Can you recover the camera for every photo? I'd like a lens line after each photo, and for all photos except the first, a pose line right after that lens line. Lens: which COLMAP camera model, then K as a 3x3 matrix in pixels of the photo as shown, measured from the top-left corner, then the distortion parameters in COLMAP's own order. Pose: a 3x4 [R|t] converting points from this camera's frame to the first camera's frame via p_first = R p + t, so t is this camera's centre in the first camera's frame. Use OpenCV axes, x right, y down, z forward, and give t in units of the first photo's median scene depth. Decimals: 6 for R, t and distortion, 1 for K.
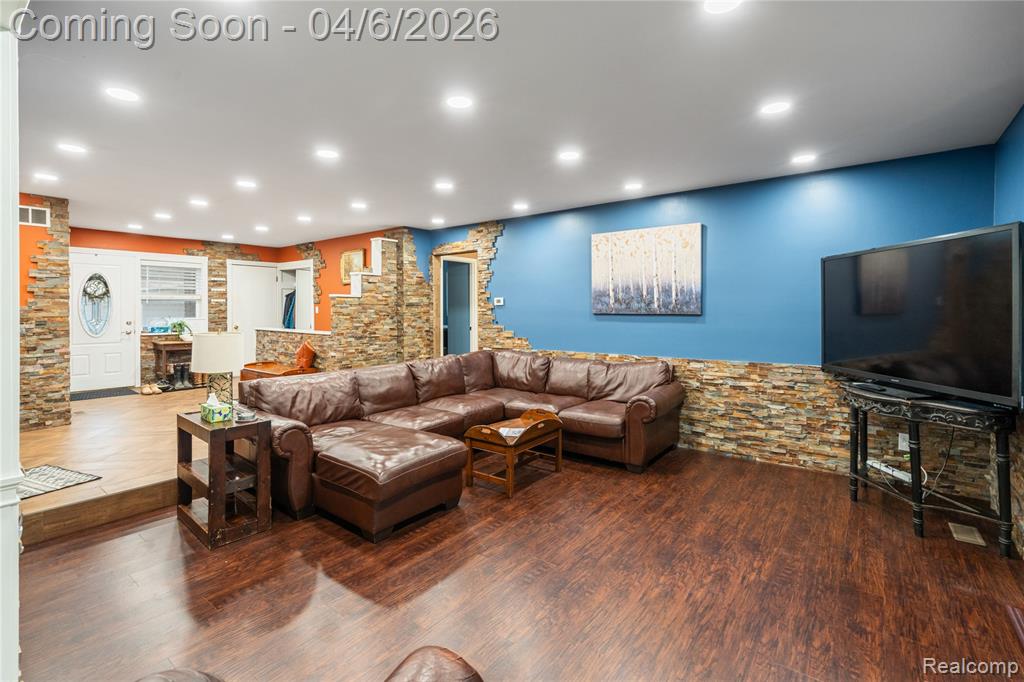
lens RADIAL K [[464.5, 0, 508.4], [0, 464.5, 309.8], [0, 0, 1]] dist [-0.003069, 0.001249]
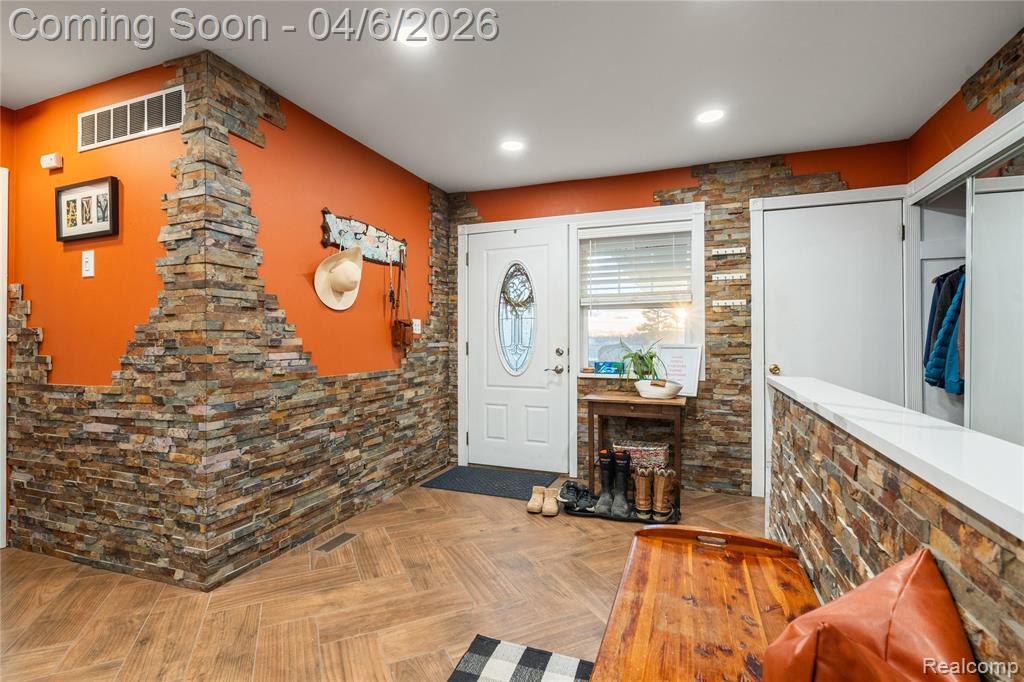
lens RADIAL K [[464.5, 0, 518.5], [0, 464.5, 342.8], [0, 0, 1]] dist [-0.003069, 0.001249]
pose [[0.297923, -0.000647, -0.954590, -0.319049], [-0.000238, 1.000000, -0.000752, 0.017724], [0.954590, 0.000451, 0.297923, 0.777015]]
